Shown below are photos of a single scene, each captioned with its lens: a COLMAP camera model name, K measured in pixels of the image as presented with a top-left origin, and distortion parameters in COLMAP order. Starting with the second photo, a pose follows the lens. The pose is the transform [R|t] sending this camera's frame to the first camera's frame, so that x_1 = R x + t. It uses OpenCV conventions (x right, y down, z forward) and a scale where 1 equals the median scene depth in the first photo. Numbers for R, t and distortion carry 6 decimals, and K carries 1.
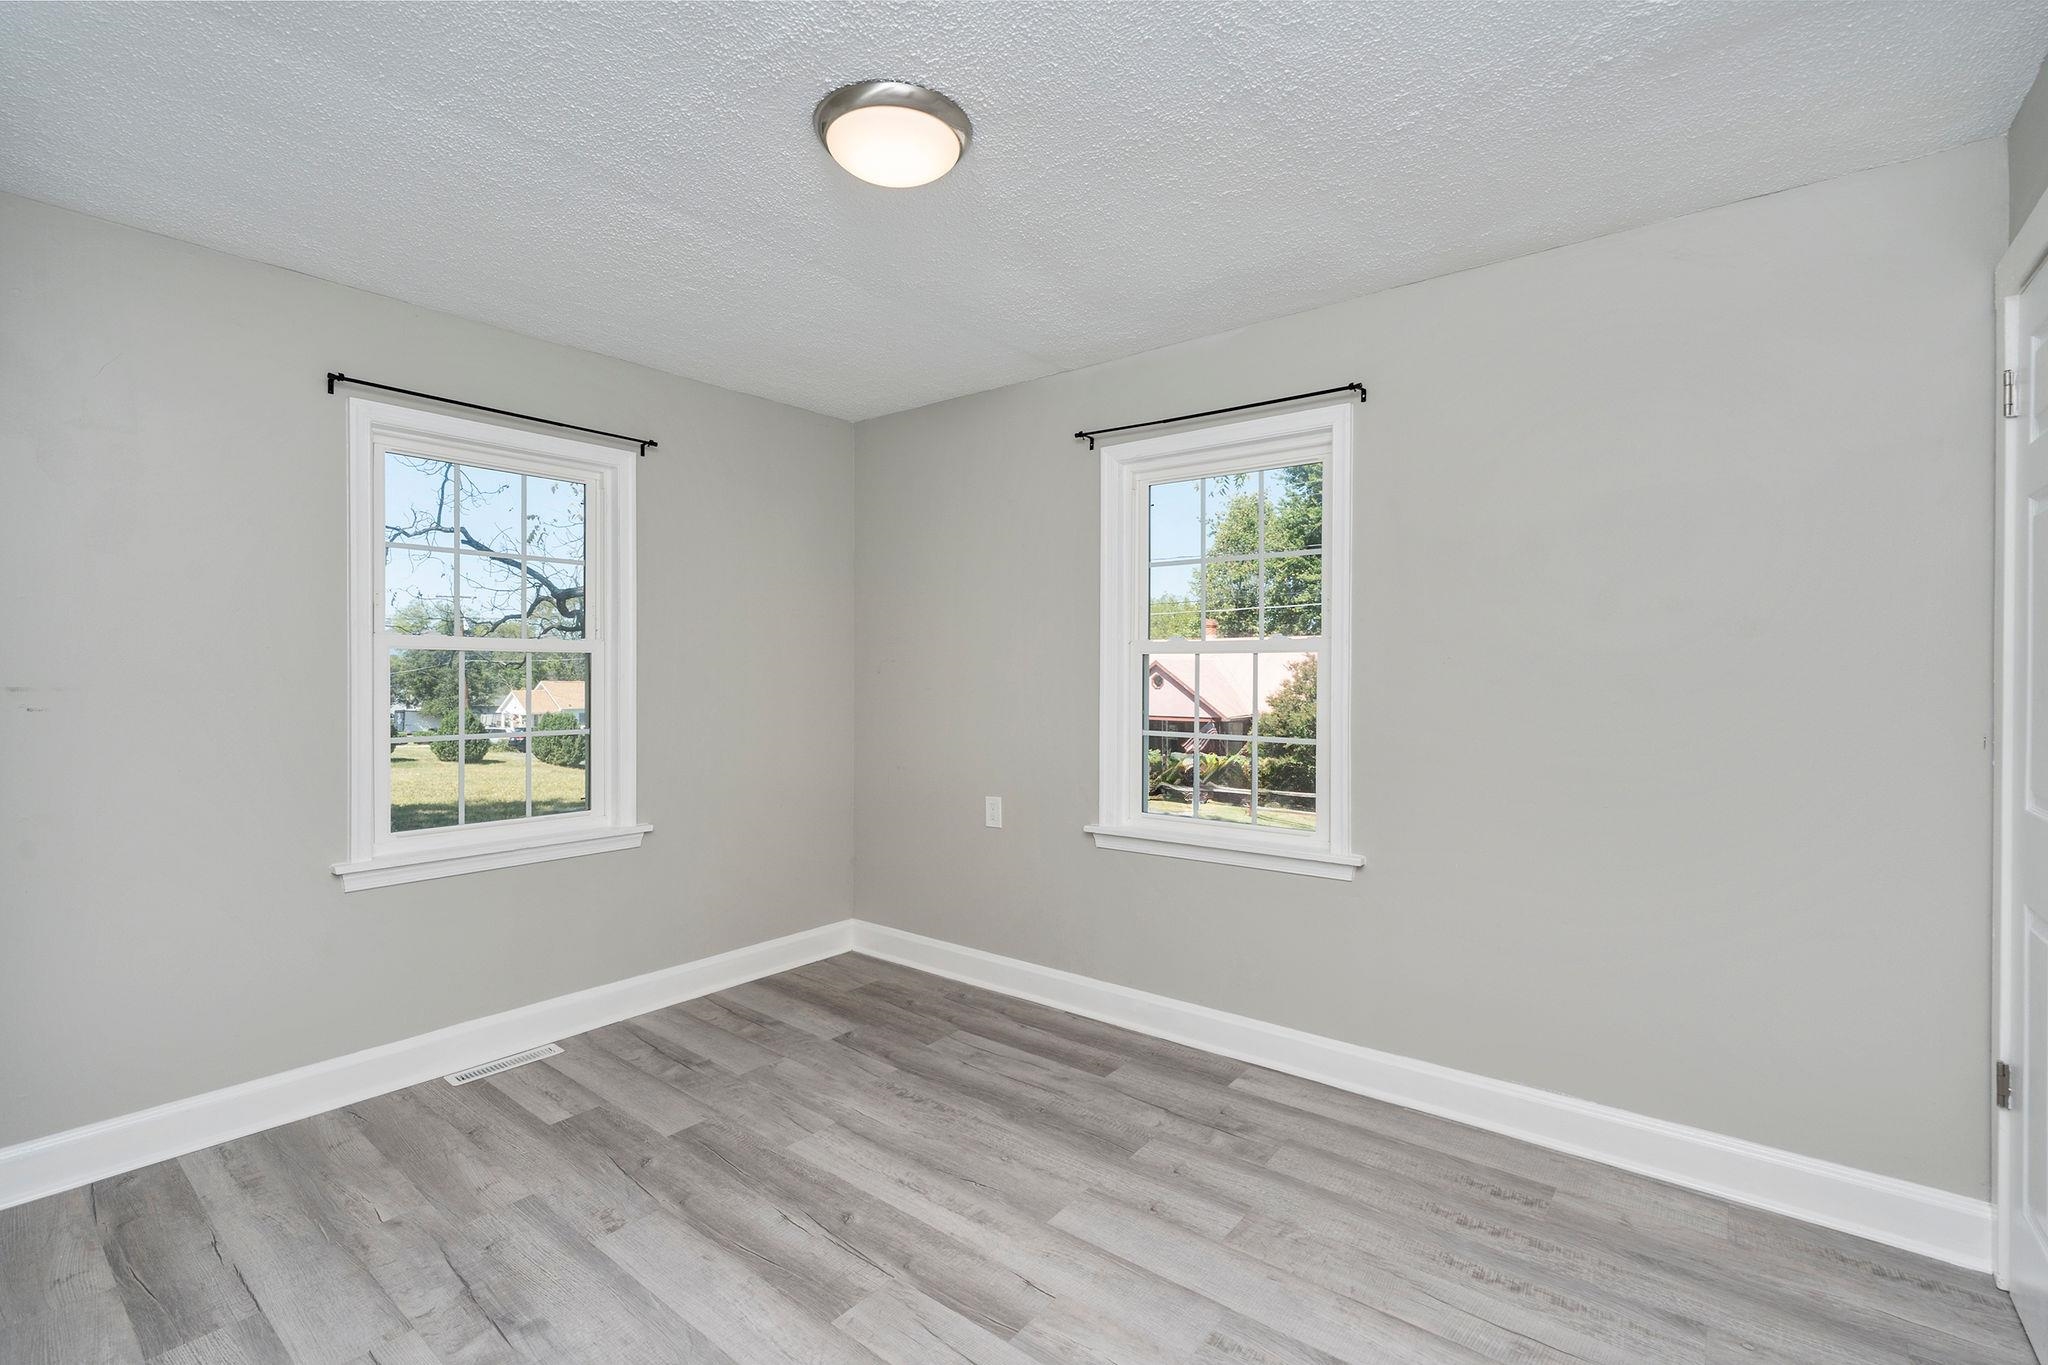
lens RADIAL K [[928.6, 0, 1005.6], [0, 928.6, 678.2], [0, 0, 1]] dist [0.000119, 0.000768]
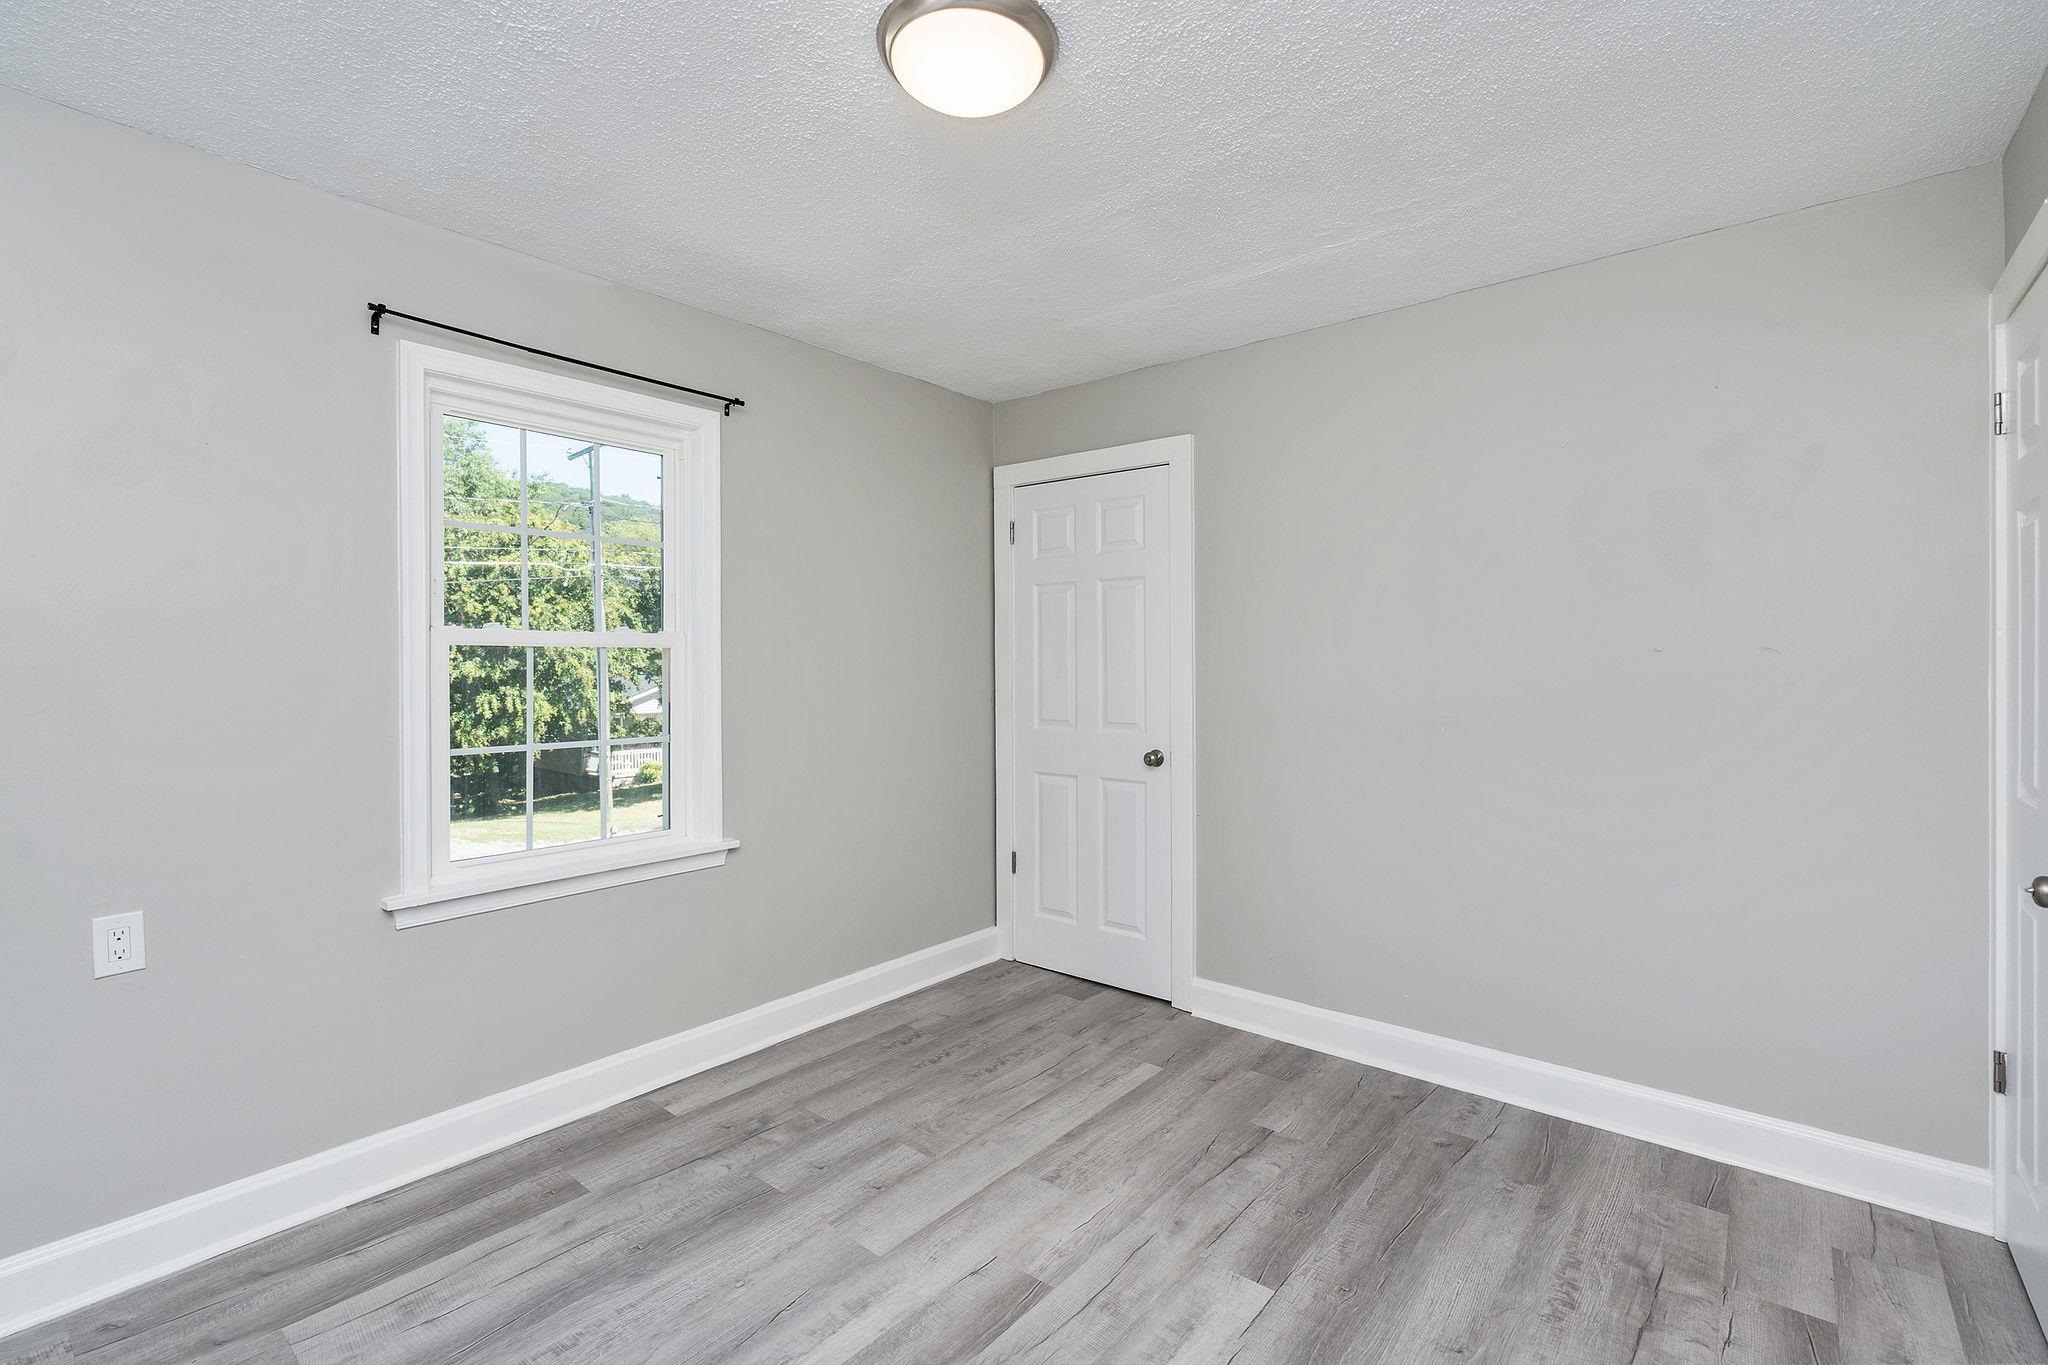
lens RADIAL K [[928.6, 0, 1011.1], [0, 928.6, 677.5], [0, 0, 1]] dist [0.000119, 0.000768]
pose [[0.006852, -0.013746, 0.999882, -0.812881], [0.007296, 0.999880, 0.013696, -0.009417], [-0.999950, 0.007201, 0.006951, 0.787162]]
